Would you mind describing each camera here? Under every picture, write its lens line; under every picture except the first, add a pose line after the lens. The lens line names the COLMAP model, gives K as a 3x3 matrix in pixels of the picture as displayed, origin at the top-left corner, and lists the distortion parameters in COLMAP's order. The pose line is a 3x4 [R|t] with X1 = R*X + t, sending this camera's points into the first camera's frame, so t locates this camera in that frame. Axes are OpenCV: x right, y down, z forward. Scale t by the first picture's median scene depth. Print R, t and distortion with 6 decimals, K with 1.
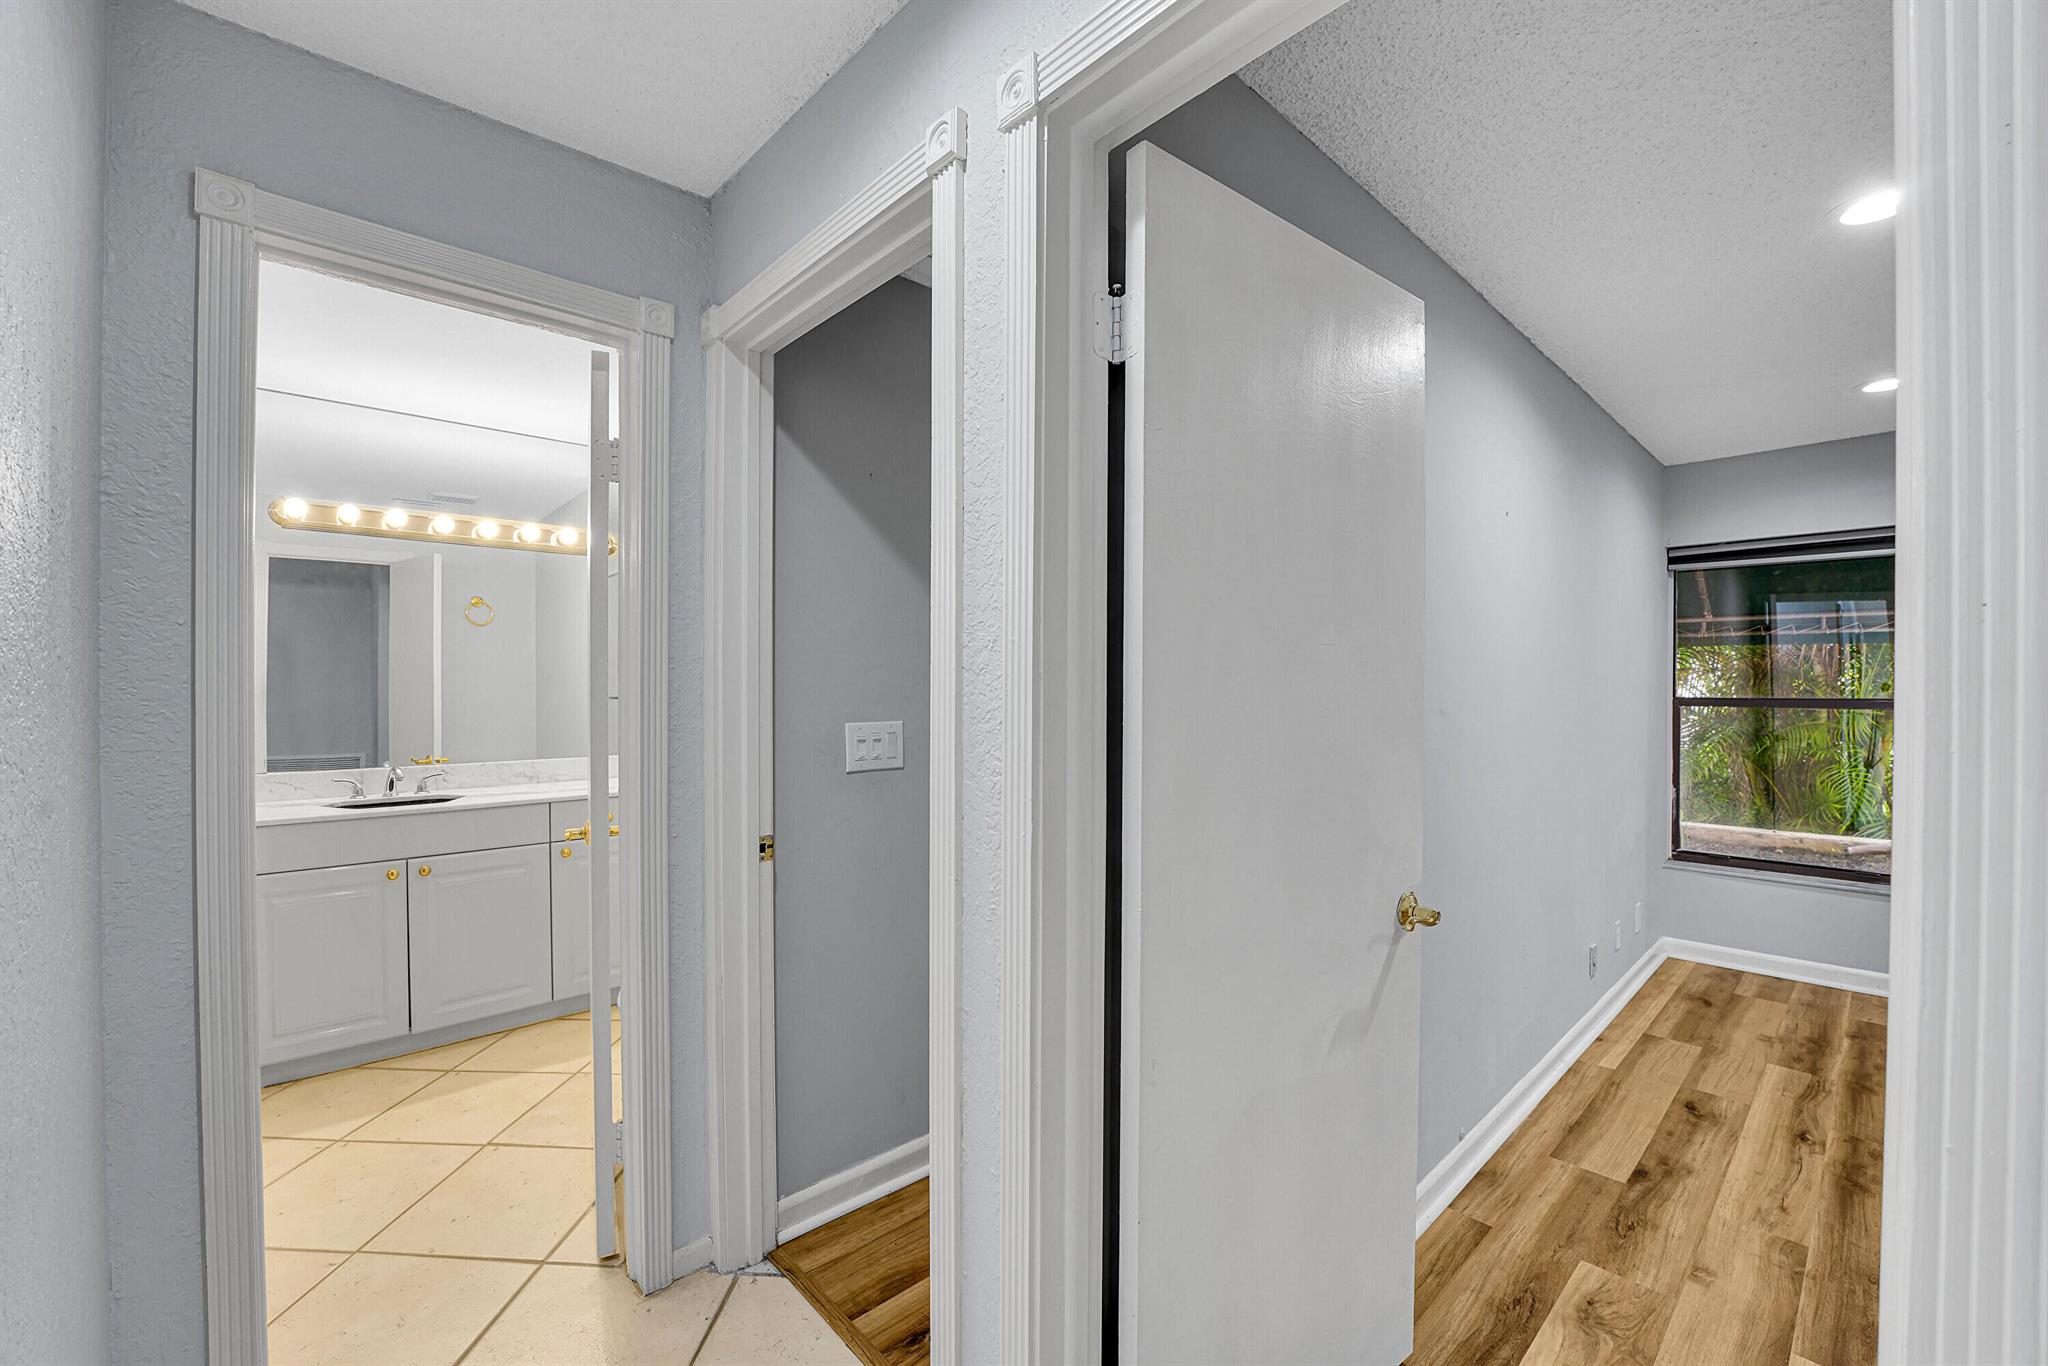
lens RADIAL K [[828.7, 0, 1020.9], [0, 828.7, 698.2], [0, 0, 1]] dist [-0.021708, 0.000099]
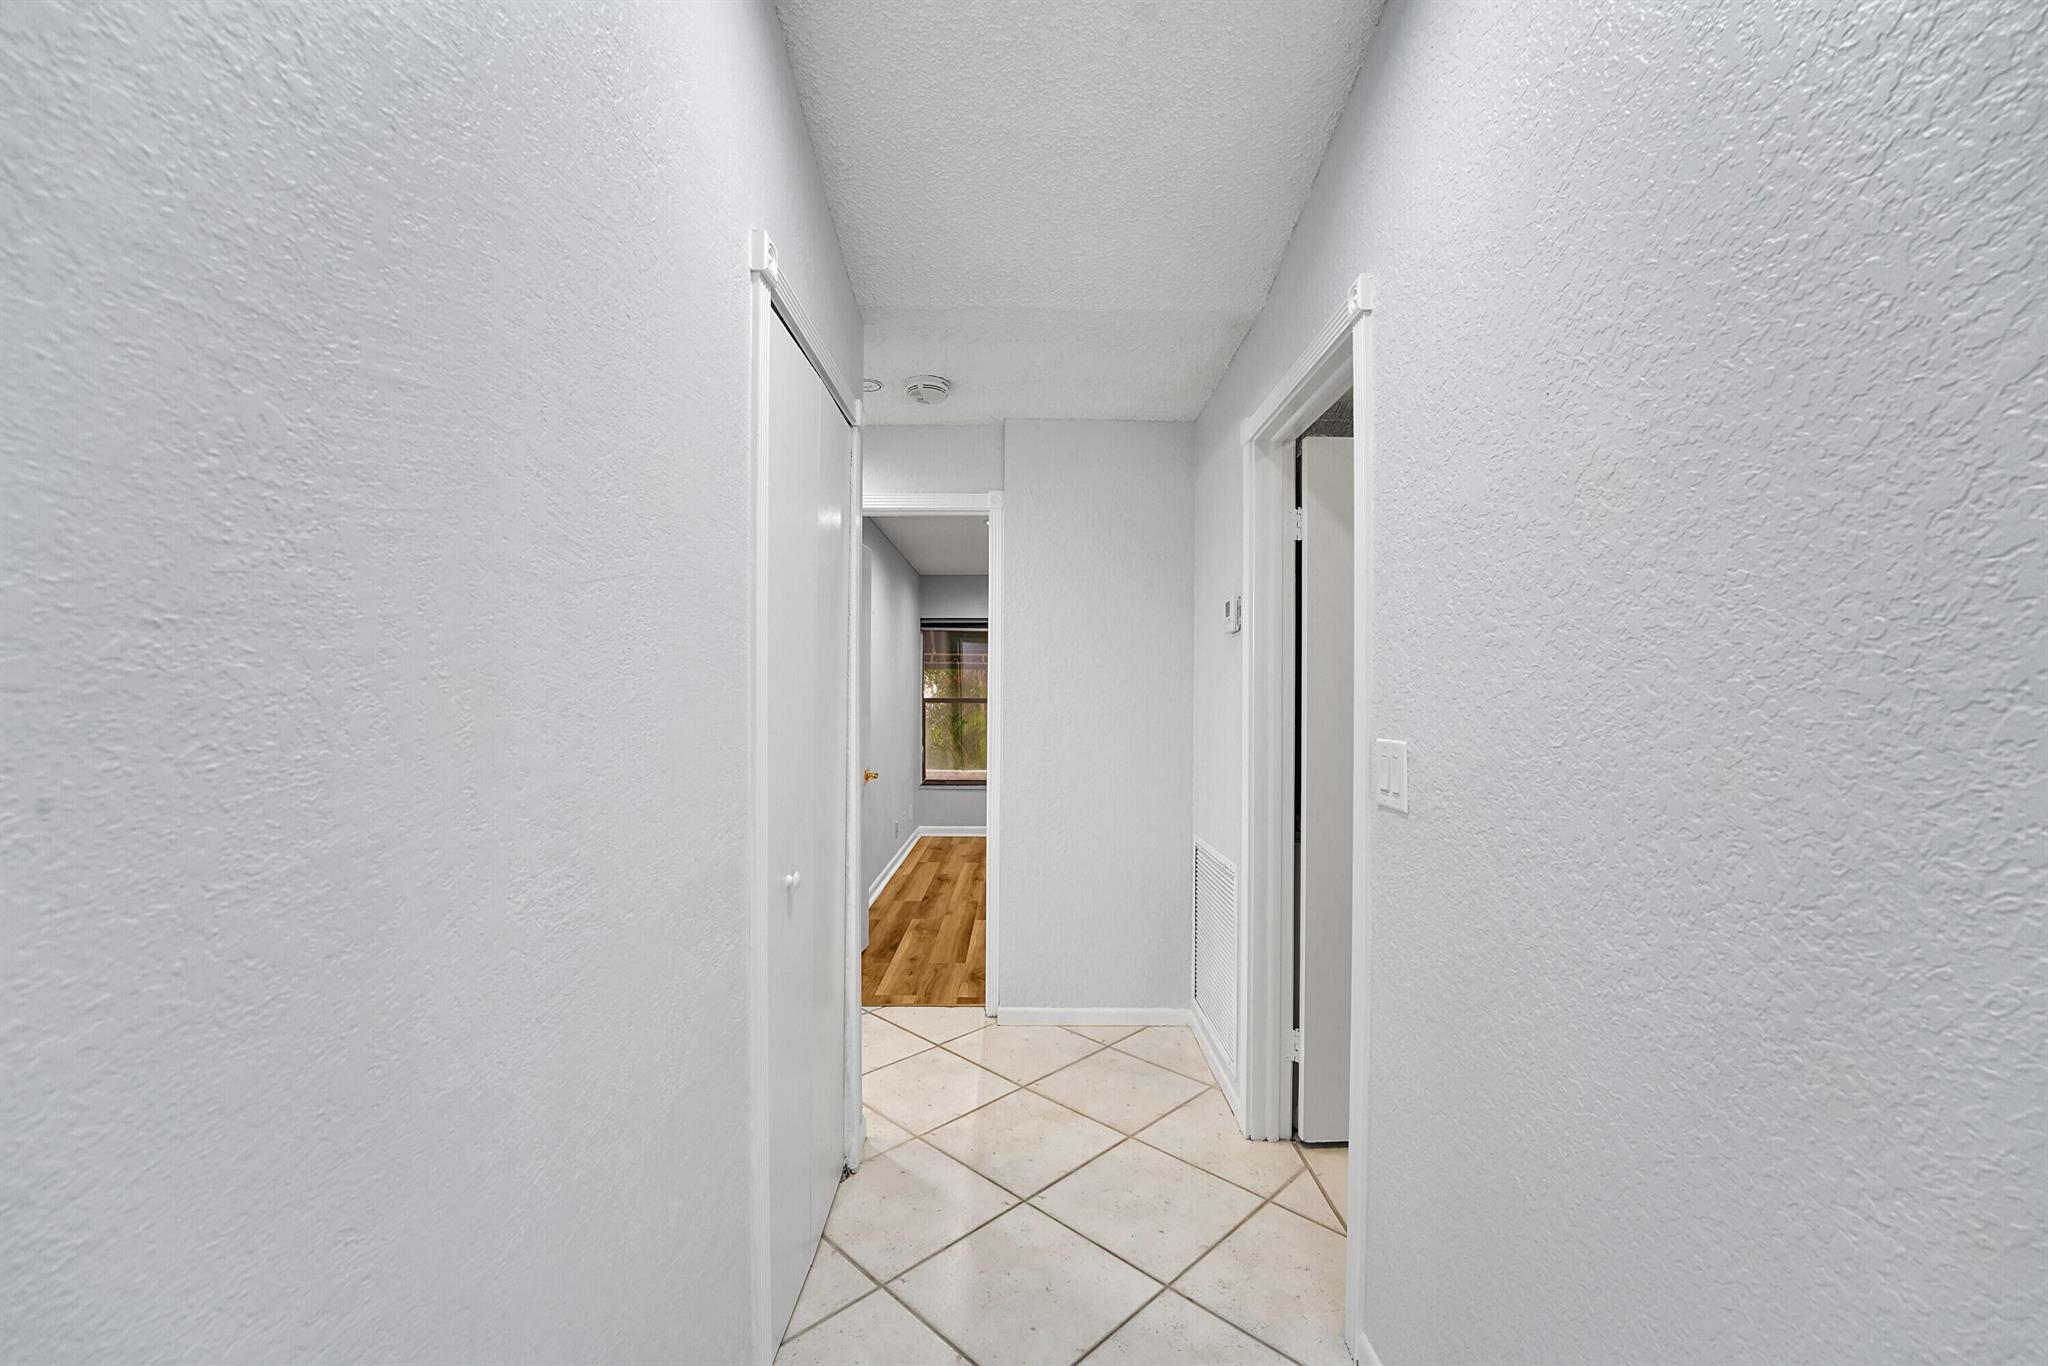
lens RADIAL K [[828.7, 0, 1020.9], [0, 828.7, 698.2], [0, 0, 1]] dist [-0.021708, 0.000099]
pose [[0.679742, -0.003113, 0.733445, -0.497828], [0.006736, 0.999975, -0.001997, 0.005430], [-0.733421, 0.006298, 0.679746, -0.516882]]
